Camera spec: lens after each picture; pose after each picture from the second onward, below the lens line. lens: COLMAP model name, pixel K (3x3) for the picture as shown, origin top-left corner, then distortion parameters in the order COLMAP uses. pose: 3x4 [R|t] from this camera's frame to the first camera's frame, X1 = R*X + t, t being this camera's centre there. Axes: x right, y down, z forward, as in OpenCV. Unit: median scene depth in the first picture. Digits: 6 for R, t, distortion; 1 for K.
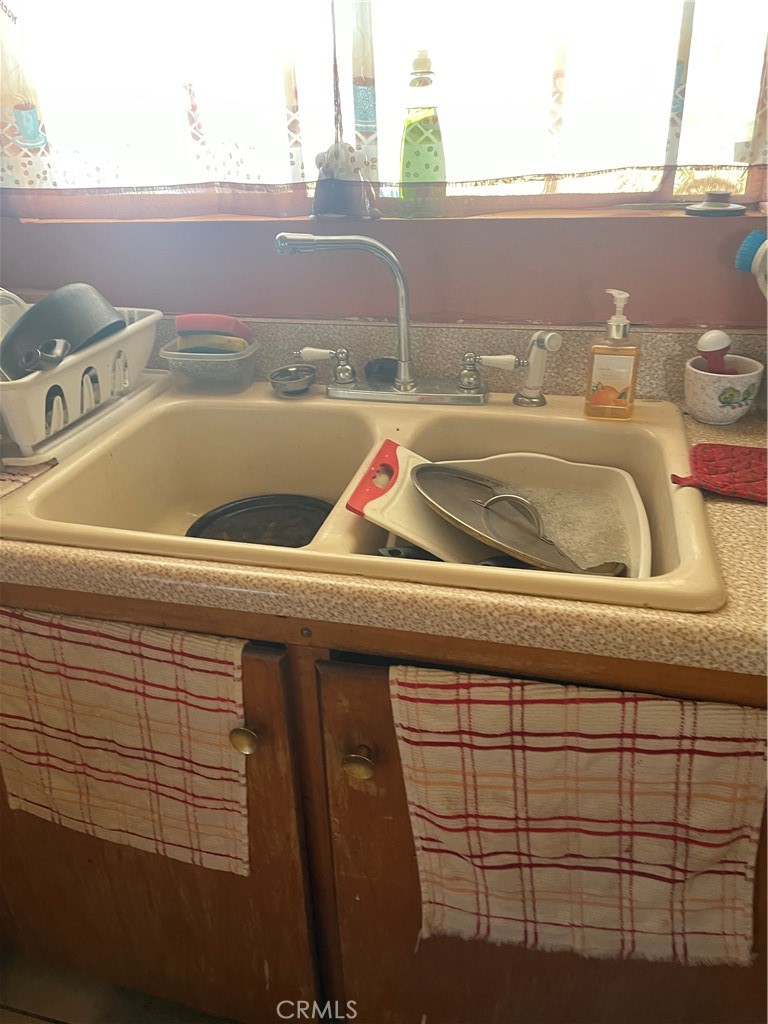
lens RADIAL K [[784.0, 0, 377.9], [0, 784.0, 510.0], [0, 0, 1]] dist [0.074745, -0.109154]
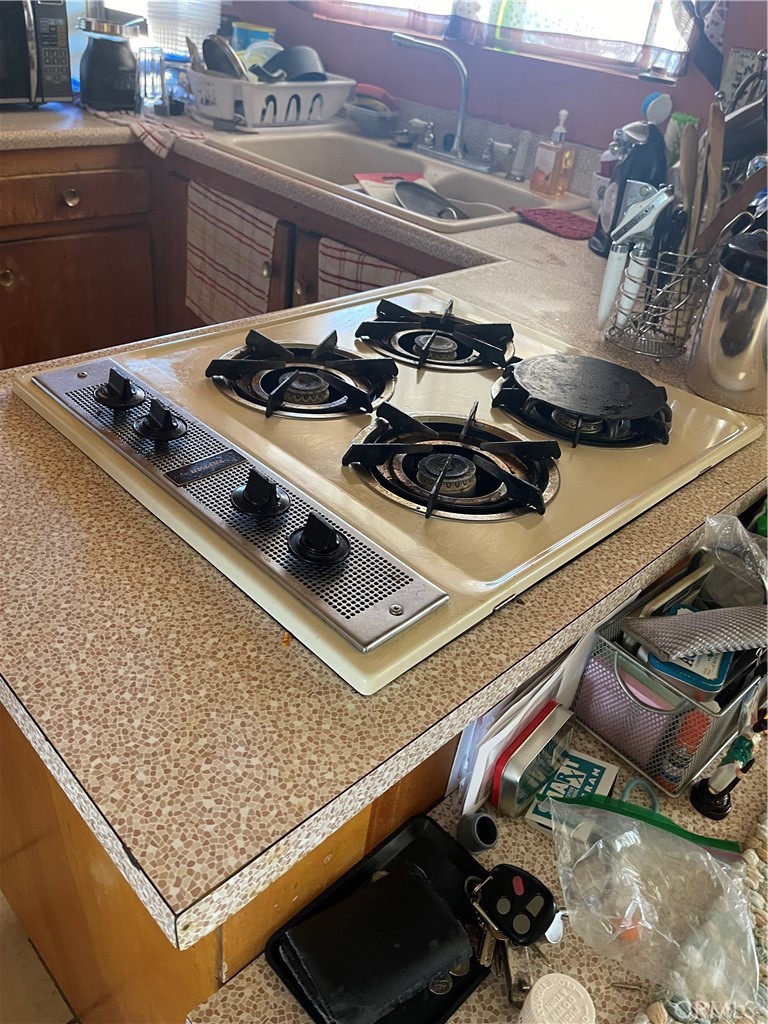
lens RADIAL K [[784.0, 0, 377.9], [0, 784.0, 510.0], [0, 0, 1]] dist [0.074745, -0.109154]
pose [[0.845917, 0.402211, -0.350215, 0.863114], [-0.363927, 0.915365, 0.172230, 0.329984], [0.389847, -0.018240, 0.920699, -0.666191]]
